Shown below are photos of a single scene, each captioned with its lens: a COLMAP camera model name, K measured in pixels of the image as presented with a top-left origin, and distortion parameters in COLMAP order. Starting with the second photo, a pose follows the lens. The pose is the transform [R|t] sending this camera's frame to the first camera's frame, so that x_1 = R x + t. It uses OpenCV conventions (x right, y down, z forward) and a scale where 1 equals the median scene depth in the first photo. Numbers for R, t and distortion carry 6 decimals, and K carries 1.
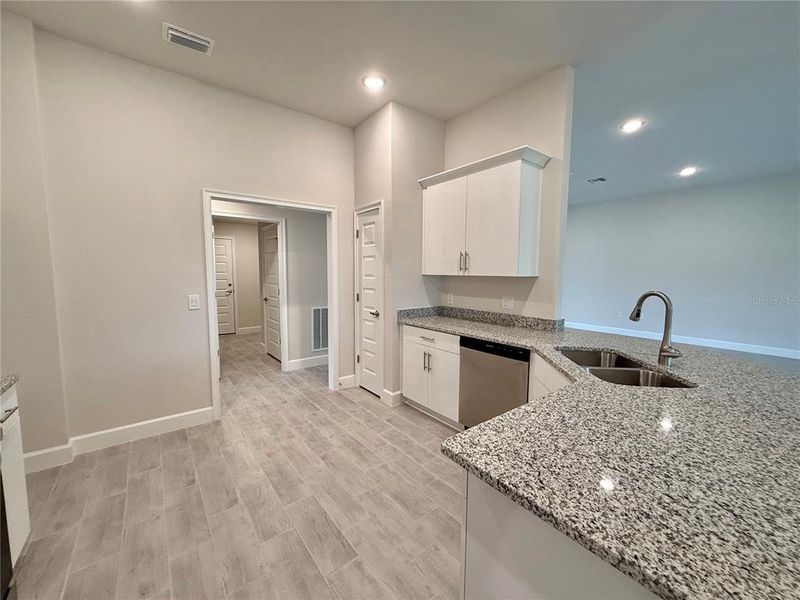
lens RADIAL K [[319.5, 0, 400.0], [0, 319.5, 300.0], [0, 0, 1]] dist [0.001148, 0.000201]
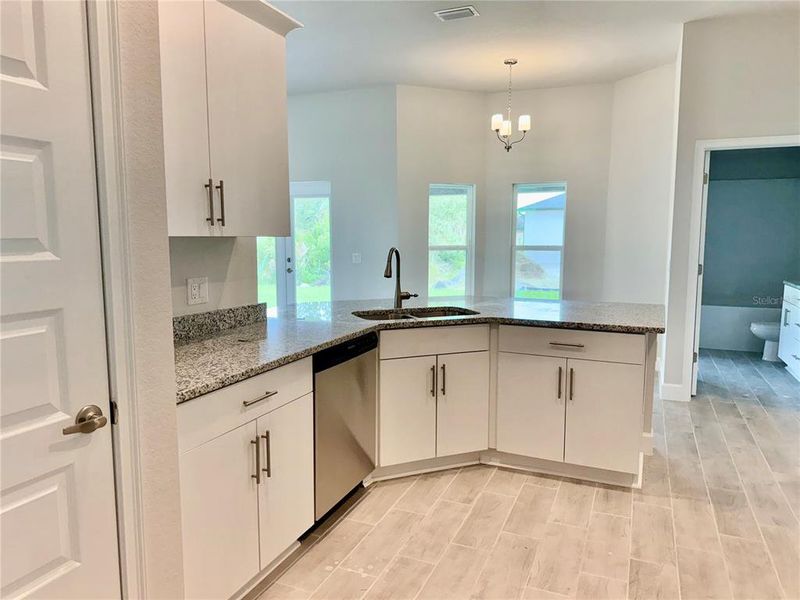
lens RADIAL K [[564.1, 0, 400.0], [0, 564.1, 300.0], [0, 0, 1]] dist [0.078773, -0.107908]
pose [[-0.478689, -0.104432, 0.871752, -0.627935], [0.075409, 0.984342, 0.159327, -0.101512], [-0.874740, 0.142006, -0.463318, 1.226836]]
